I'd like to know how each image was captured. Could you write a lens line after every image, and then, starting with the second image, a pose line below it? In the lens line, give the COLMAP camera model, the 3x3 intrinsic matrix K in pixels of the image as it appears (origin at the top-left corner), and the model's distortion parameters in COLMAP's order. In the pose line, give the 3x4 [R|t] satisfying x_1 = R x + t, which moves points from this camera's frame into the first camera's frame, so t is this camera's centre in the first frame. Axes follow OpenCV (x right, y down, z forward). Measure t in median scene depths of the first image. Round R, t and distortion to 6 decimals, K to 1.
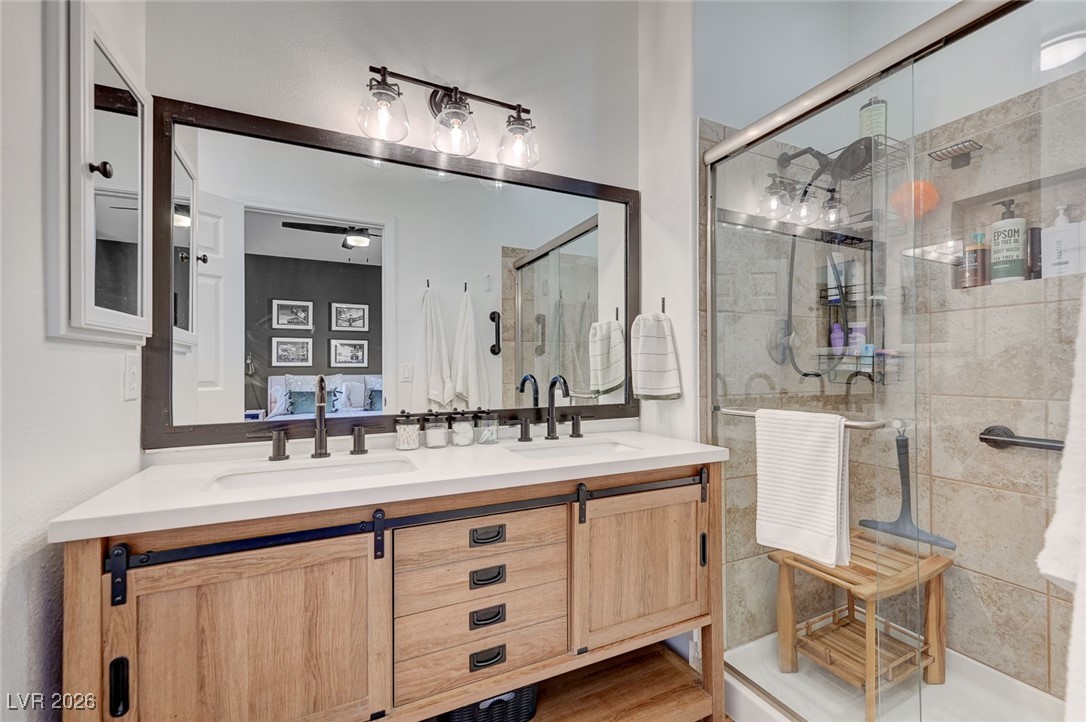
lens RADIAL K [[457.2, 0, 543.0], [0, 457.2, 361.0], [0, 0, 1]] dist [0.000858, 0.000068]
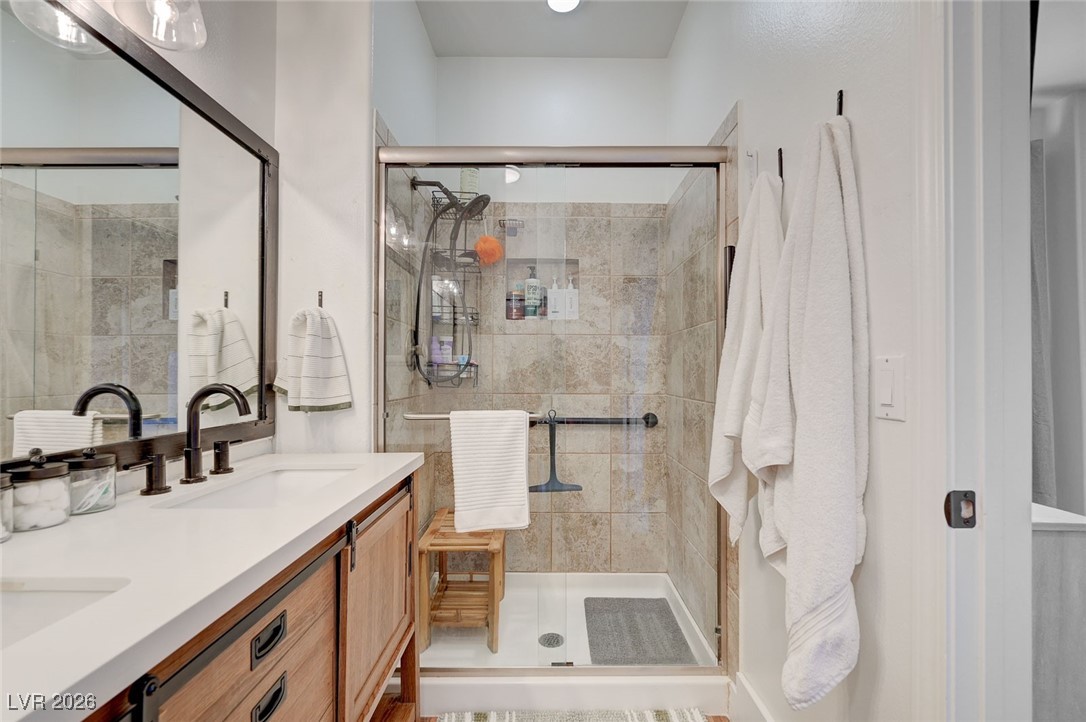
lens RADIAL K [[466.6, 0, 543.8], [0, 466.6, 365.1], [0, 0, 1]] dist [-0.000647, -0.000109]
pose [[0.433443, 0.020402, 0.900950, -0.390071], [-0.017566, 0.999745, -0.014188, 0.005306], [-0.901010, -0.009677, 0.433691, 0.277505]]
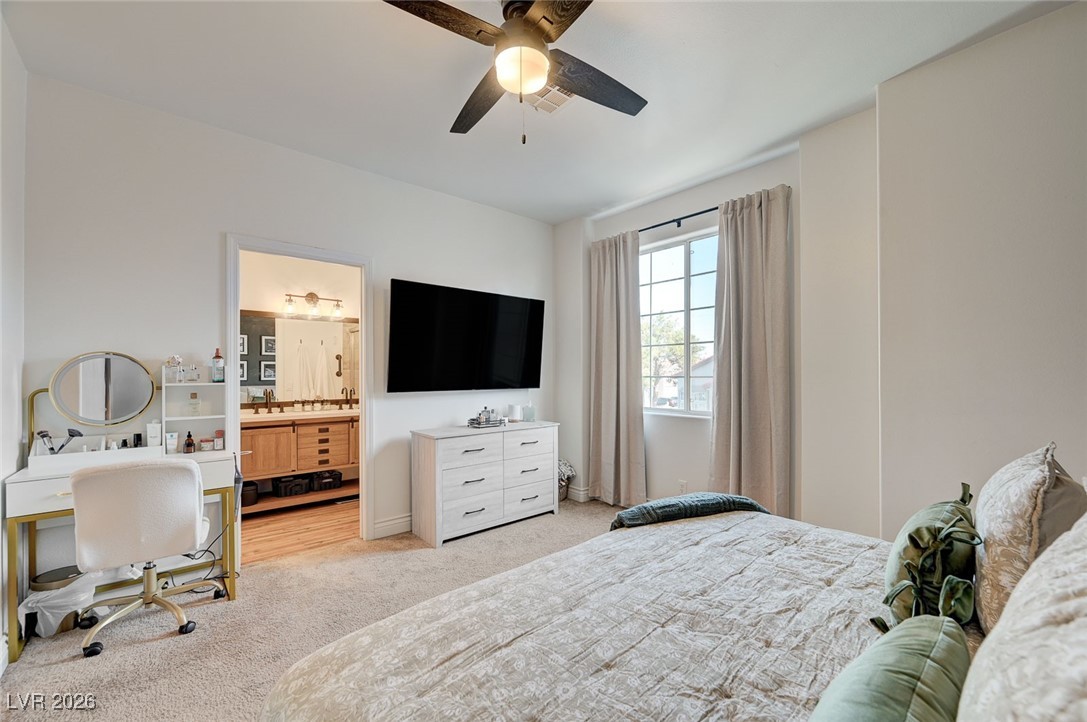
lens RADIAL K [[426.7, 0, 550.1], [0, 426.7, 374.5], [0, 0, 1]] dist [0.000533, 0.000349]
pose [[0.953841, 0.001531, 0.300307, 0.452658], [-0.005385, 0.999913, 0.012008, -0.104638], [-0.300263, -0.013071, 0.953767, -2.197971]]
